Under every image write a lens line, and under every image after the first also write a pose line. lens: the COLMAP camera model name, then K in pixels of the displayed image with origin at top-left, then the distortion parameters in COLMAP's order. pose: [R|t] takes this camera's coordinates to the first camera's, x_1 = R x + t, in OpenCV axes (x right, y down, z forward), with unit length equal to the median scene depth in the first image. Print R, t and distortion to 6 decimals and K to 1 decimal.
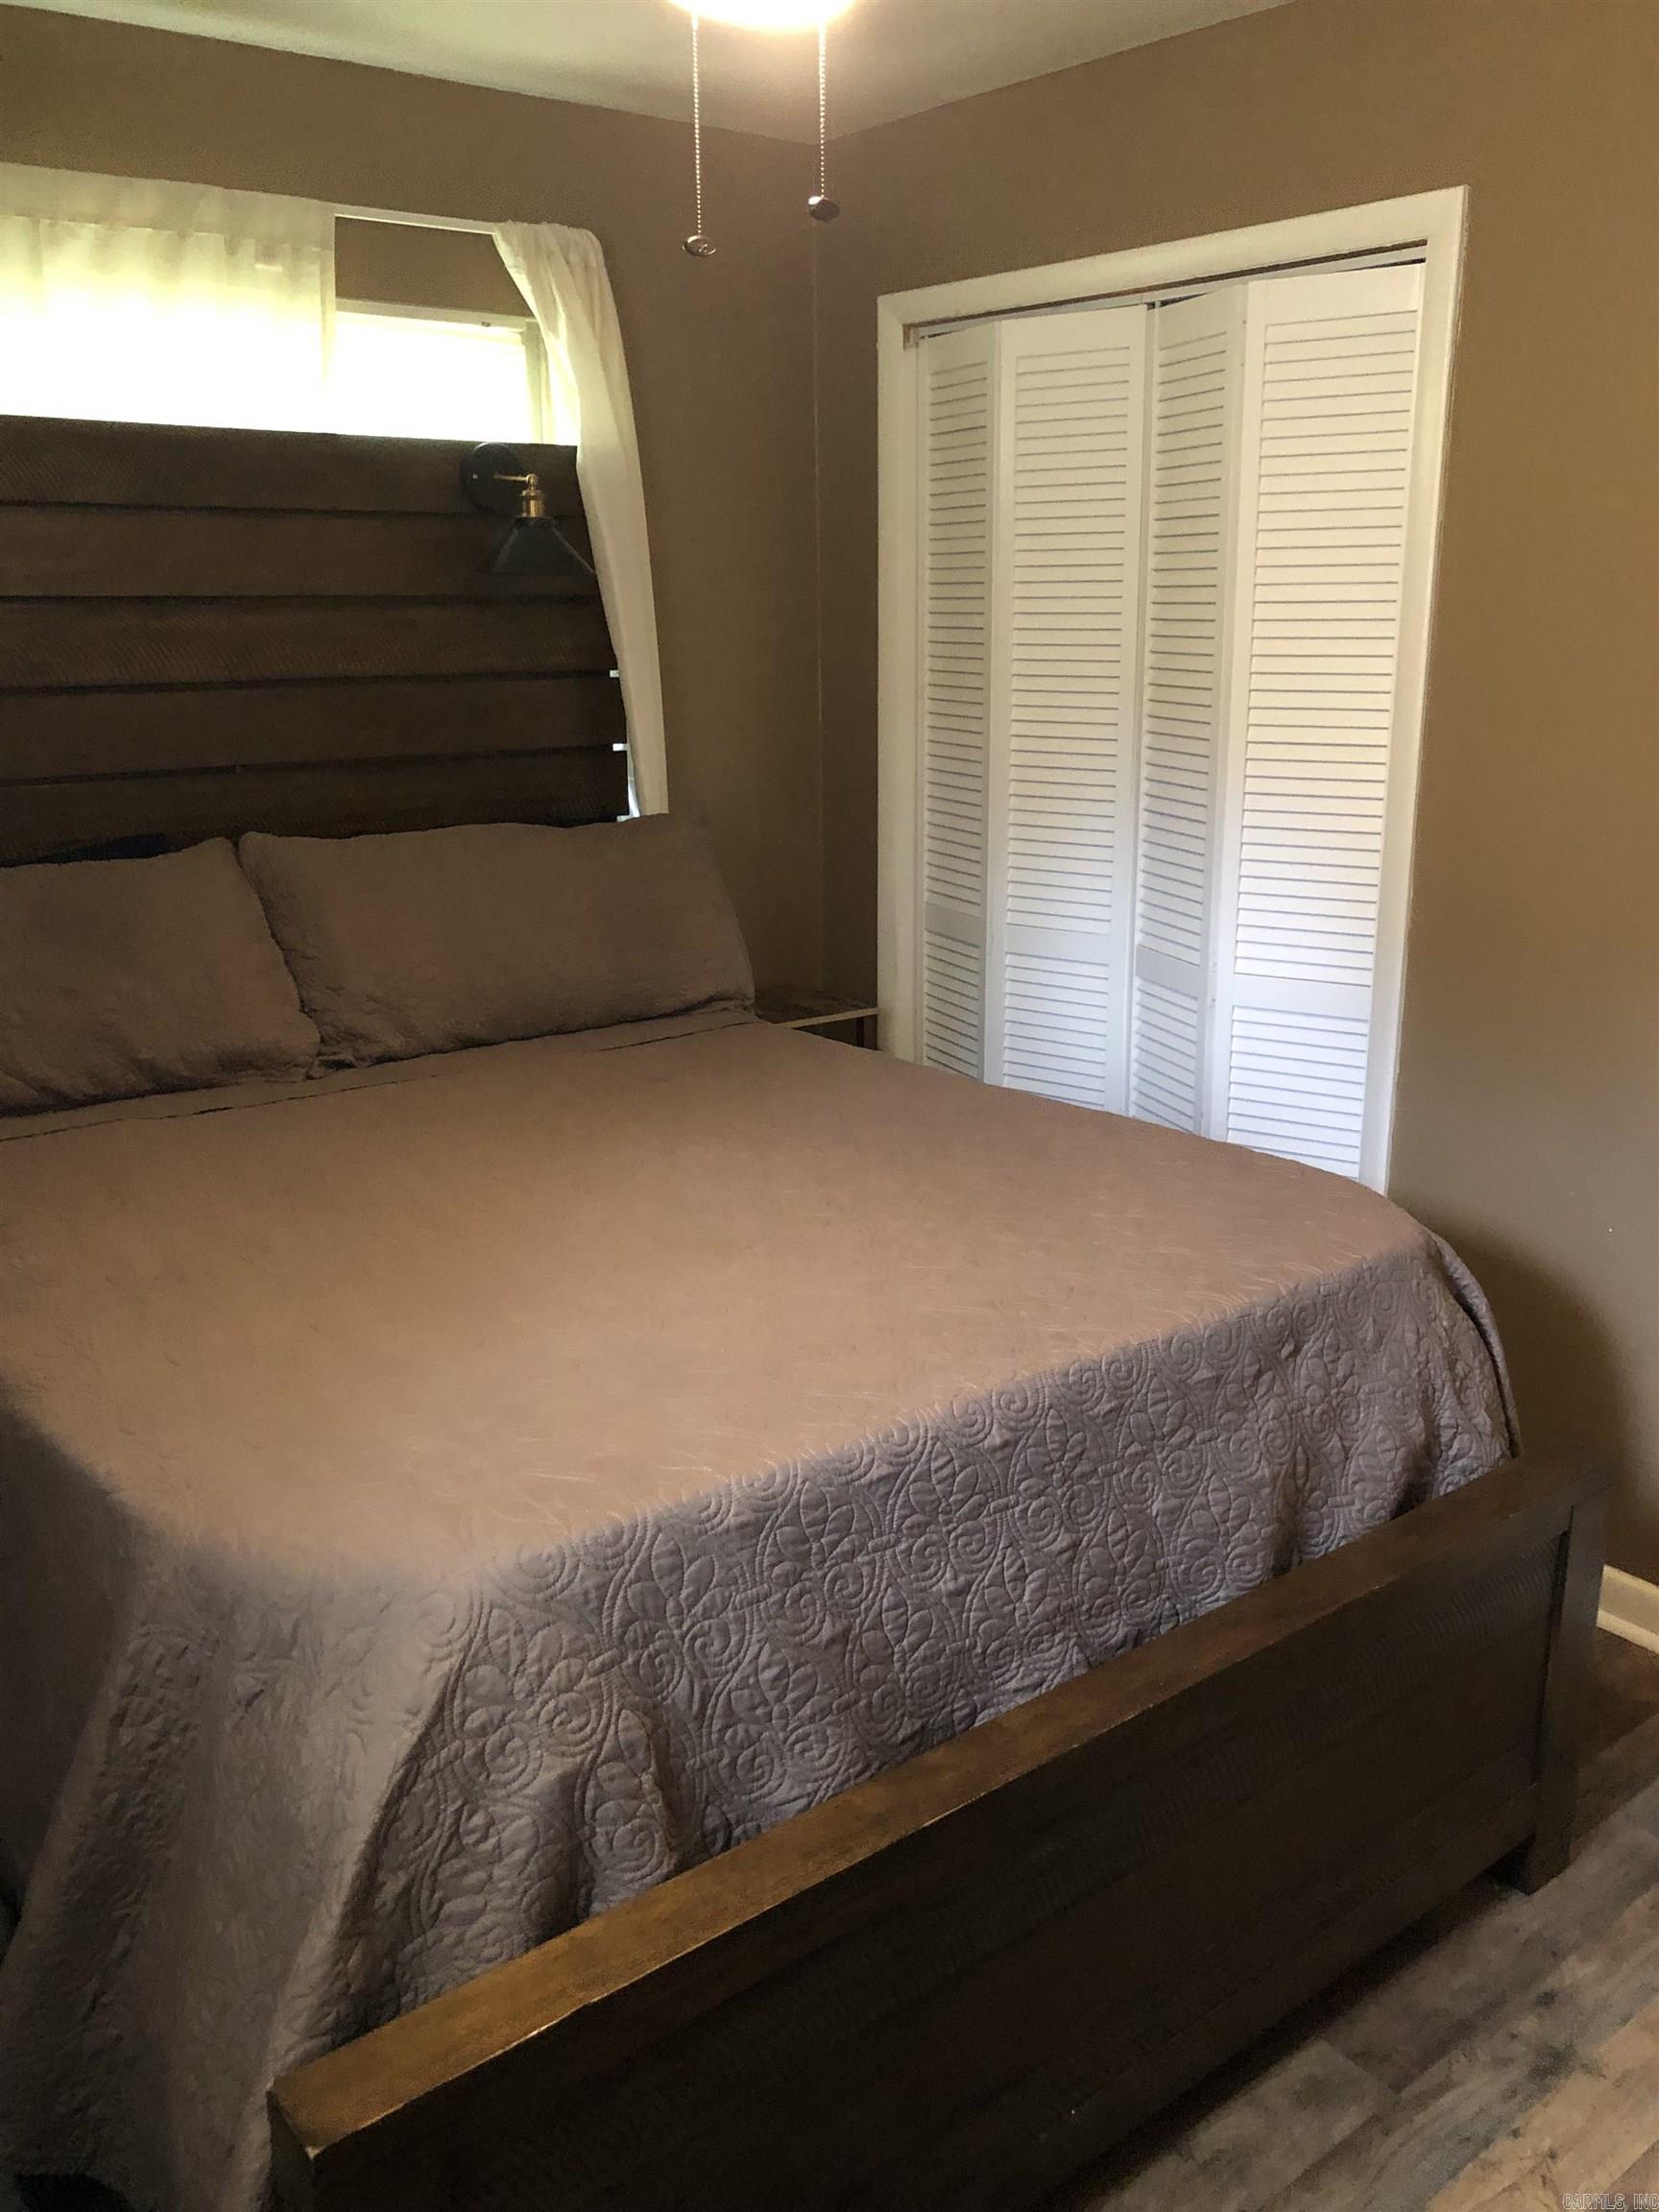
lens RADIAL K [[1812.7, 0, 847.8], [0, 1812.7, 1093.2], [0, 0, 1]] dist [0.047814, -0.077145]
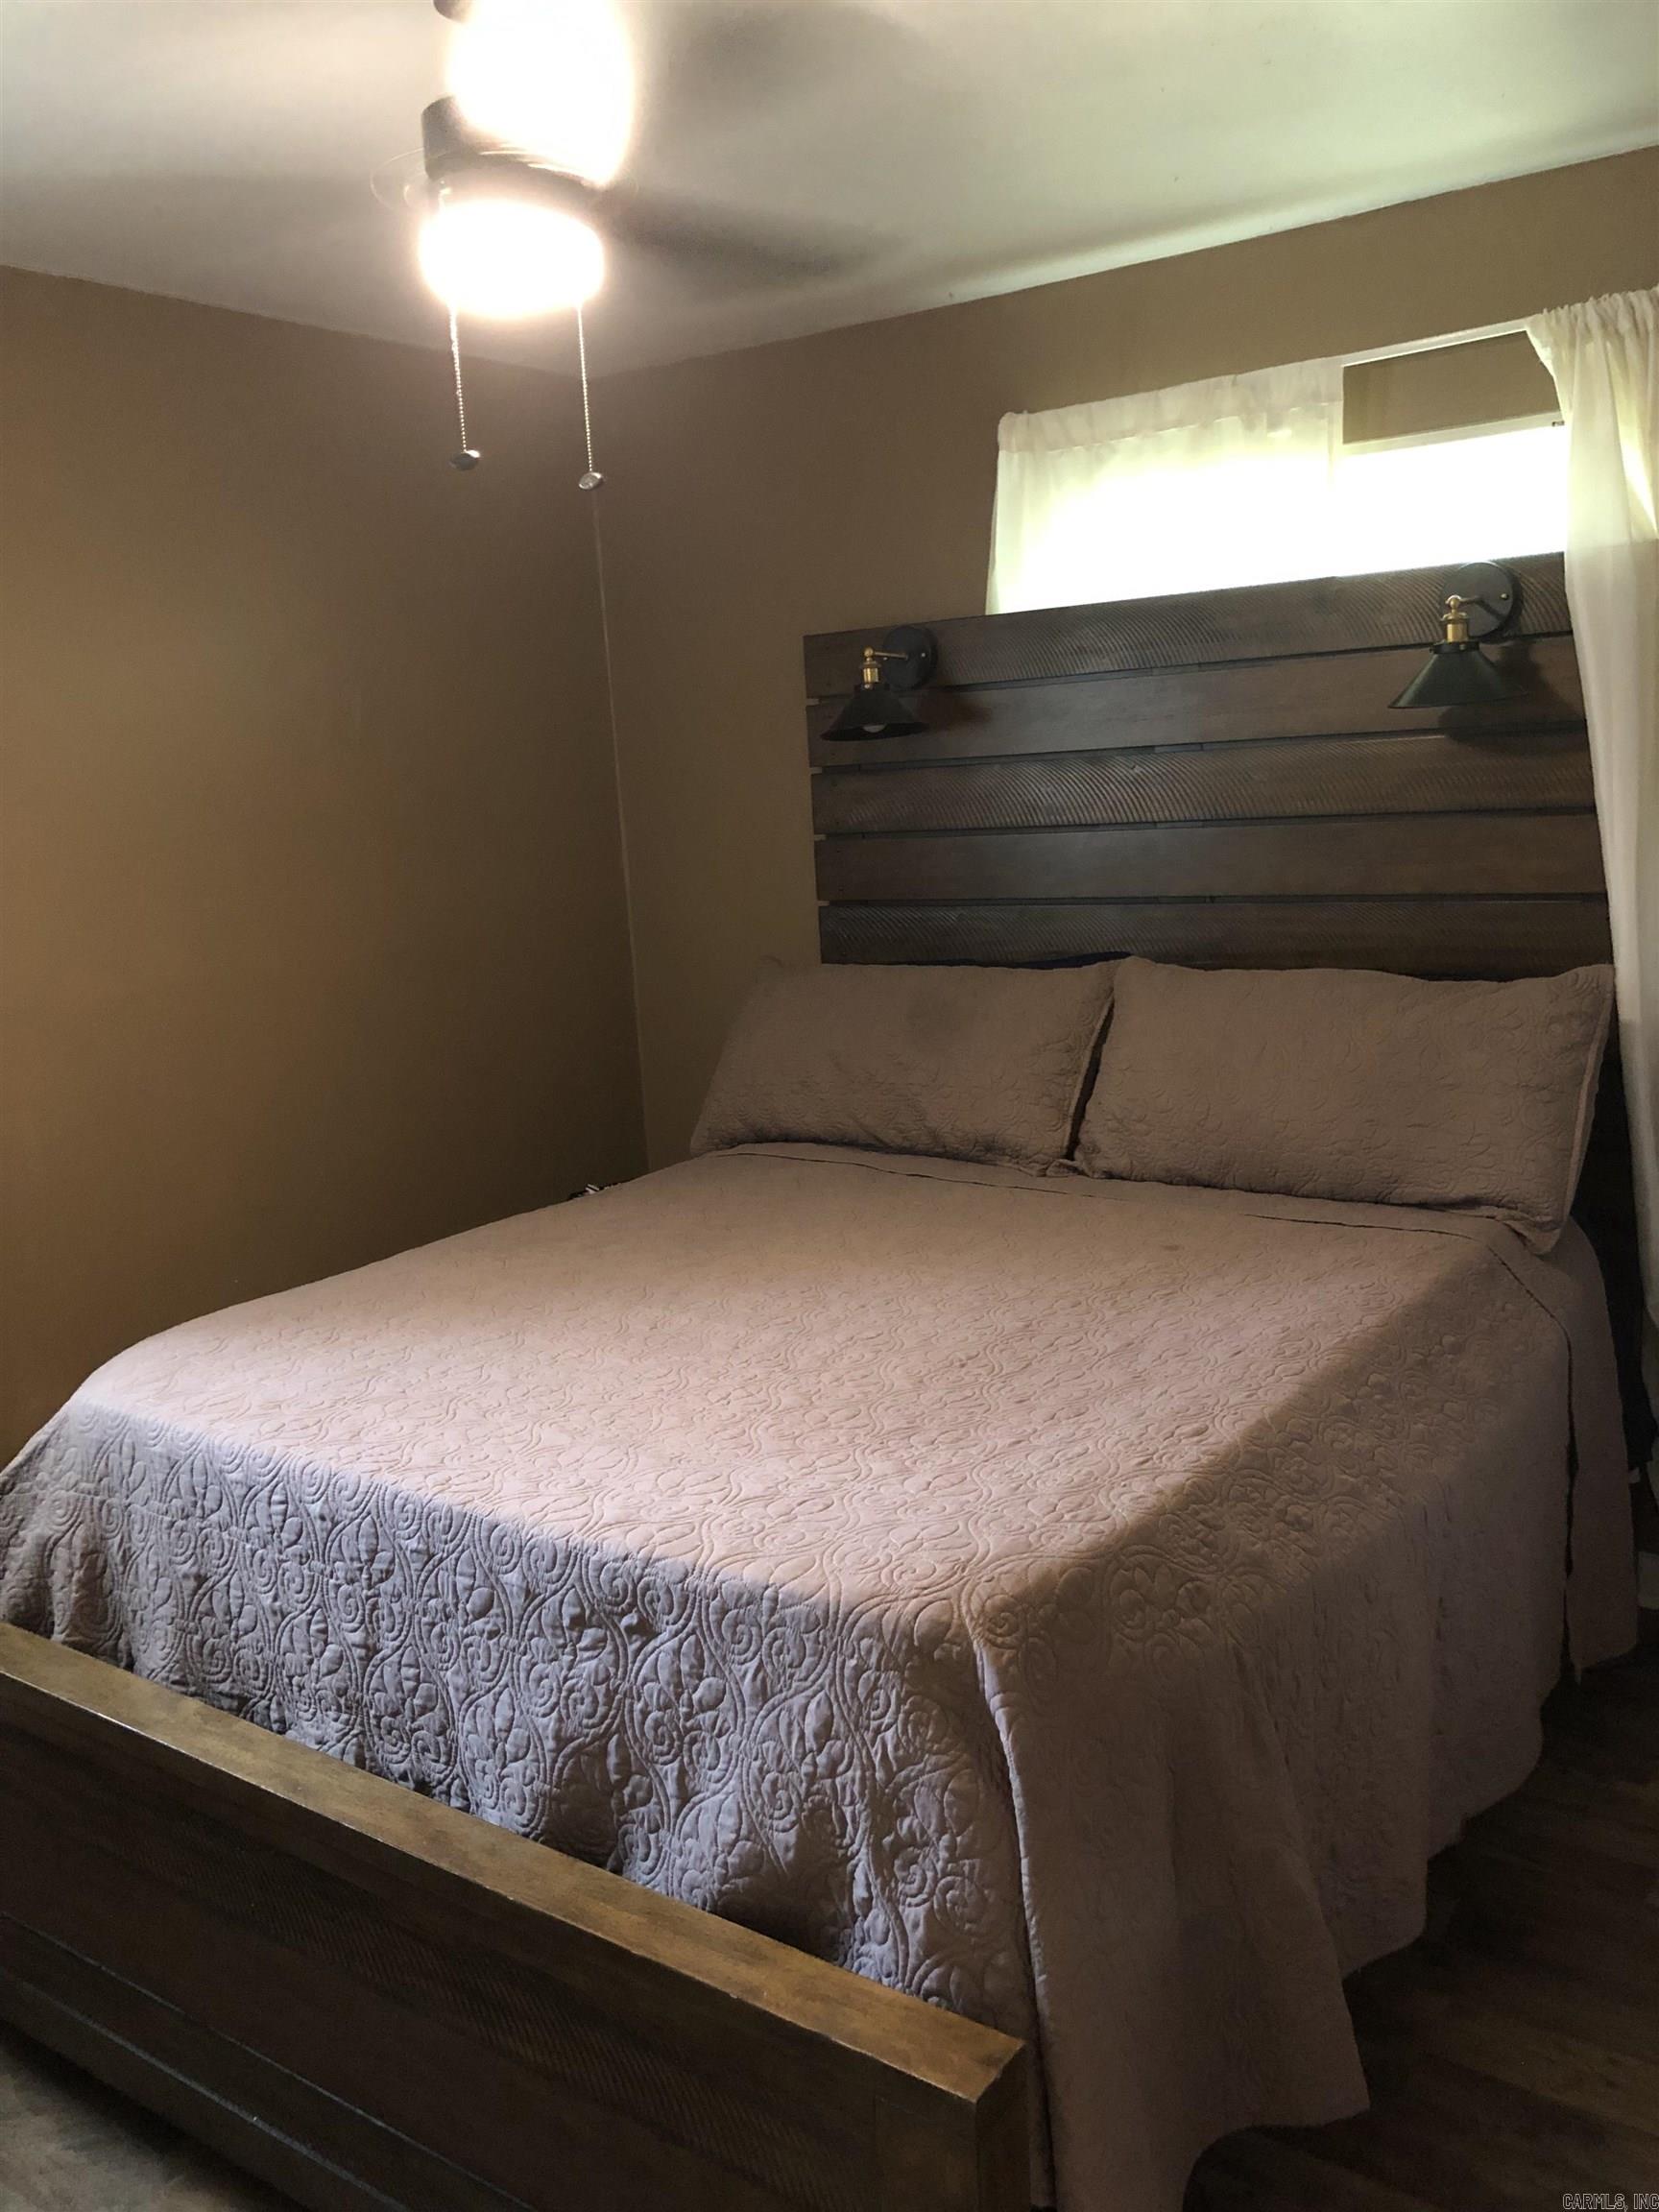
lens RADIAL K [[1812.7, 0, 847.8], [0, 1812.7, 1093.2], [0, 0, 1]] dist [0.047814, -0.077145]
pose [[0.279334, 0.155772, -0.947474, 0.698603], [-0.198573, 0.974793, 0.101720, -0.142406], [0.939437, 0.159729, 0.303225, 0.523953]]
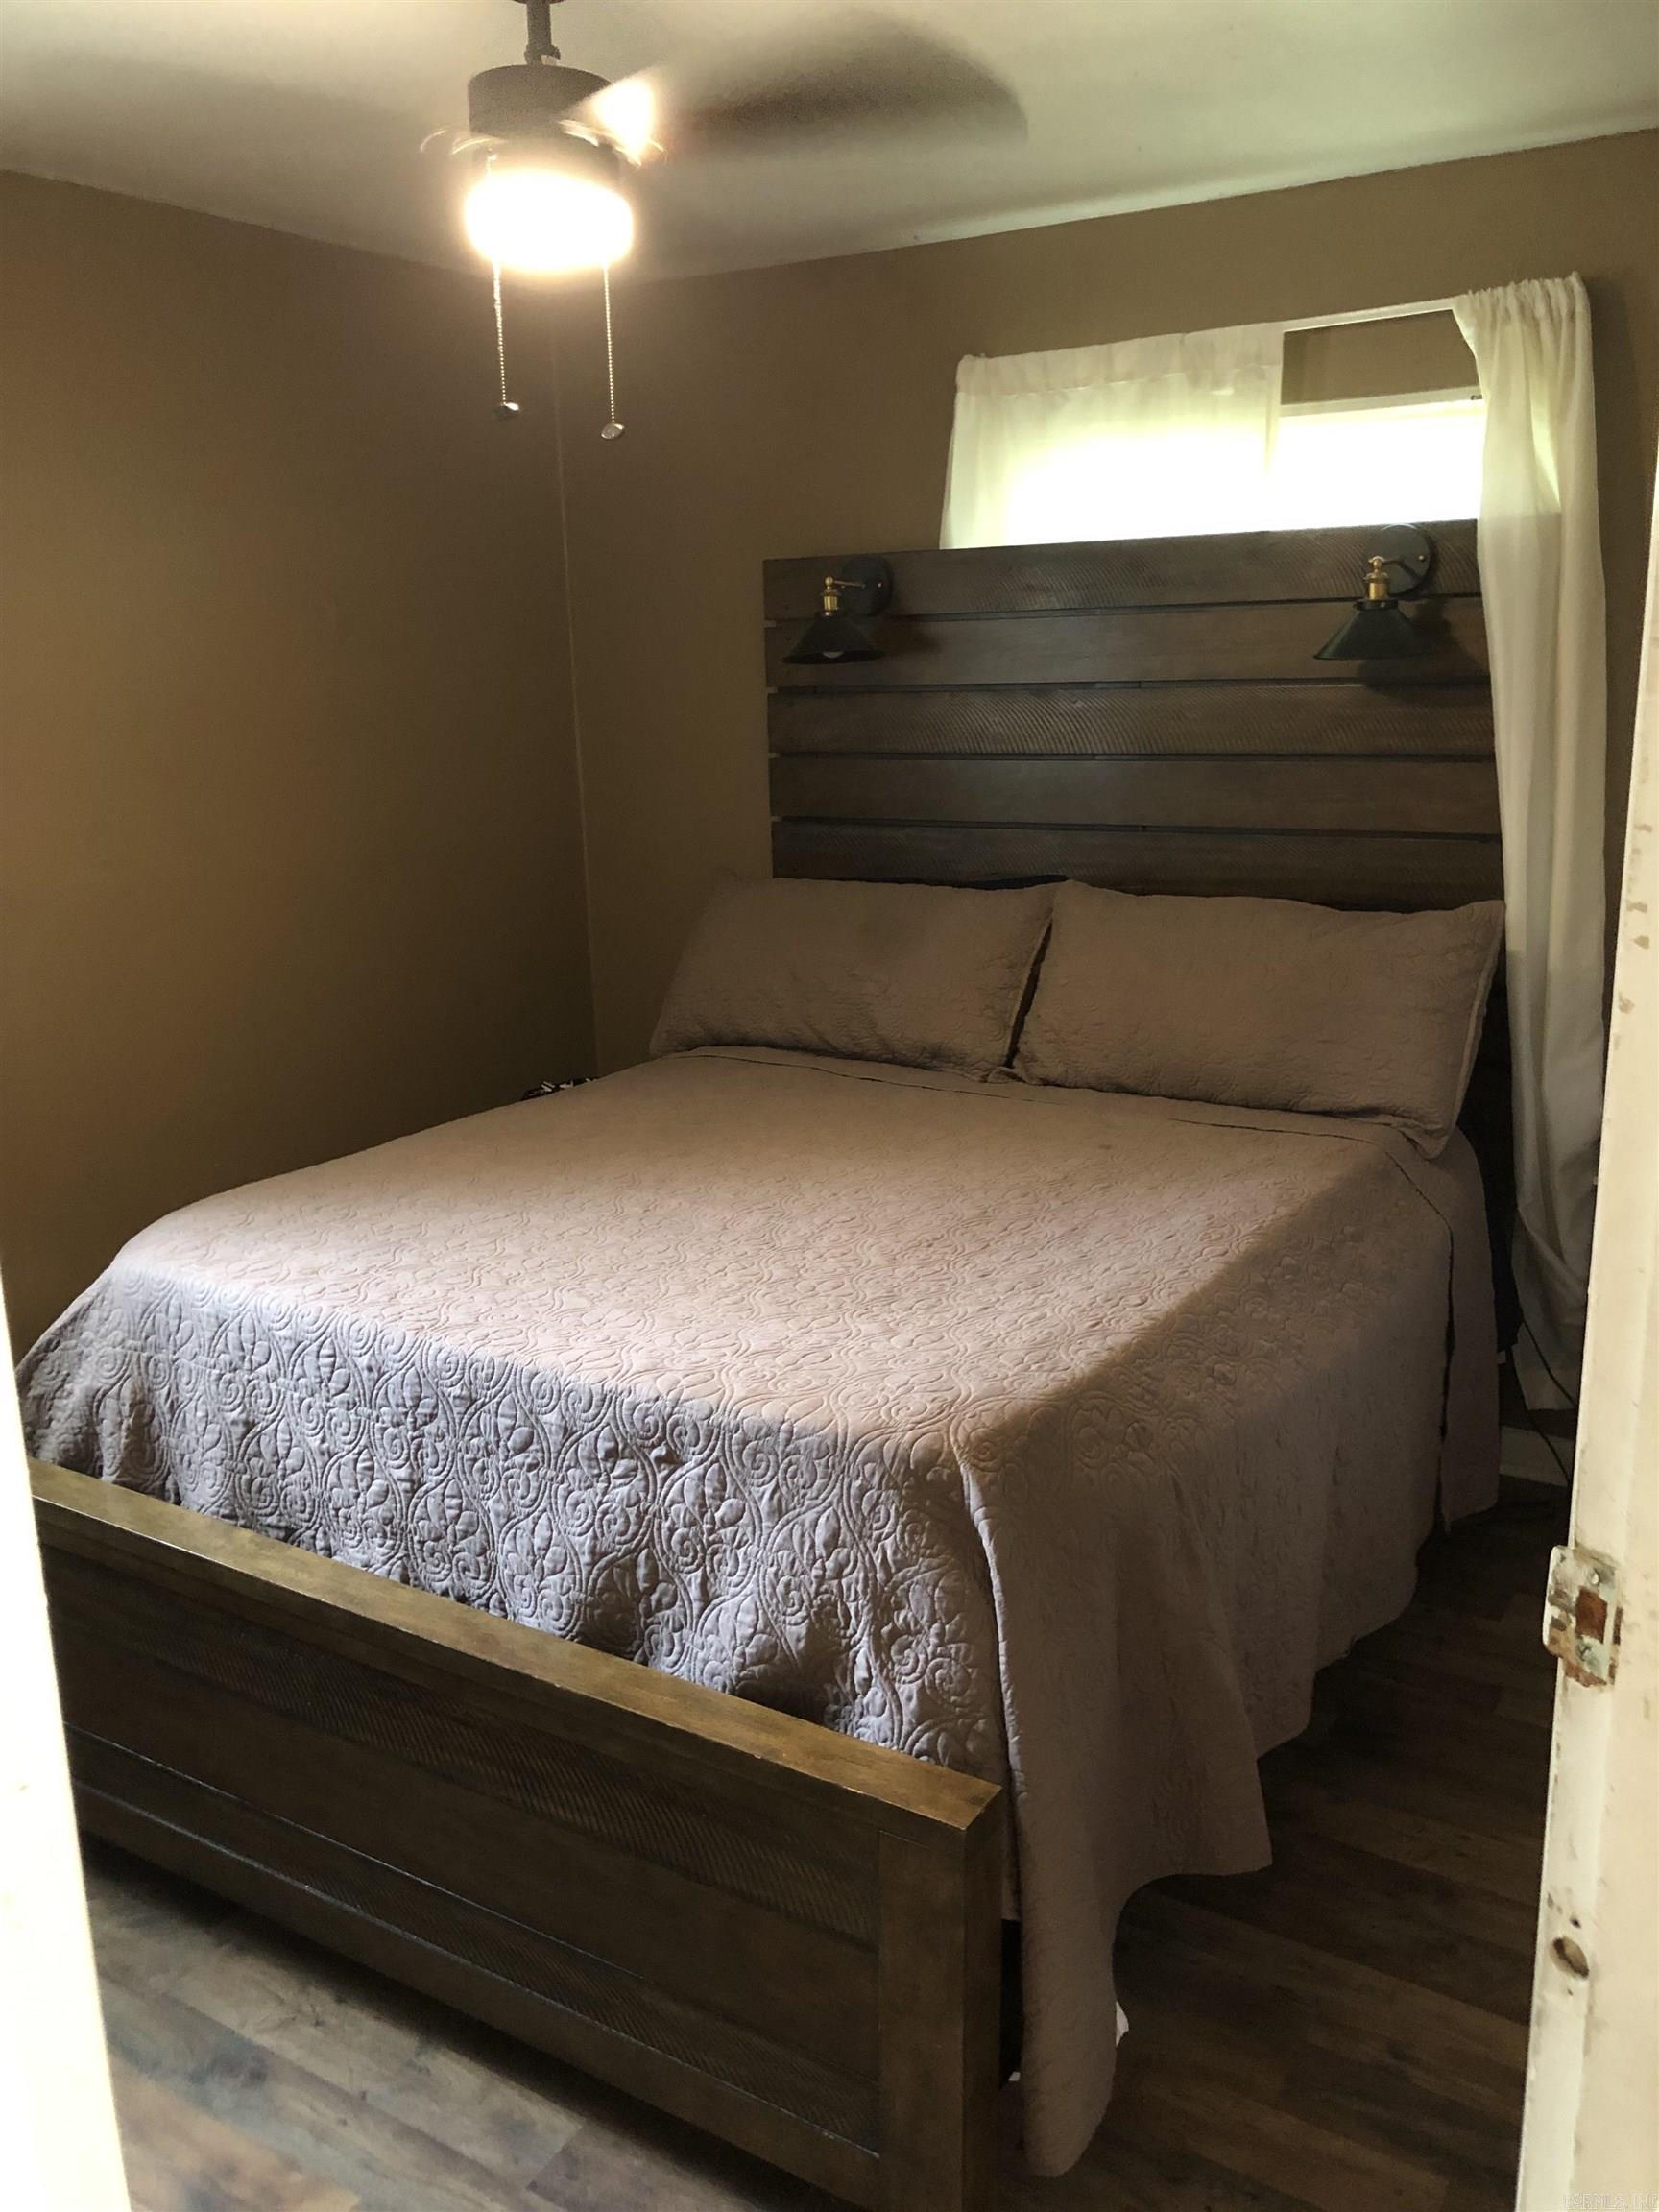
lens RADIAL K [[1807.8, 0, 873.7], [0, 1807.8, 1109.3], [0, 0, 1]] dist [0.095256, -0.165226]
pose [[0.343824, 0.216852, -0.913652, 0.767816], [-0.227785, 0.963171, 0.142885, -0.141727], [0.910988, 0.158989, 0.380556, 0.458736]]
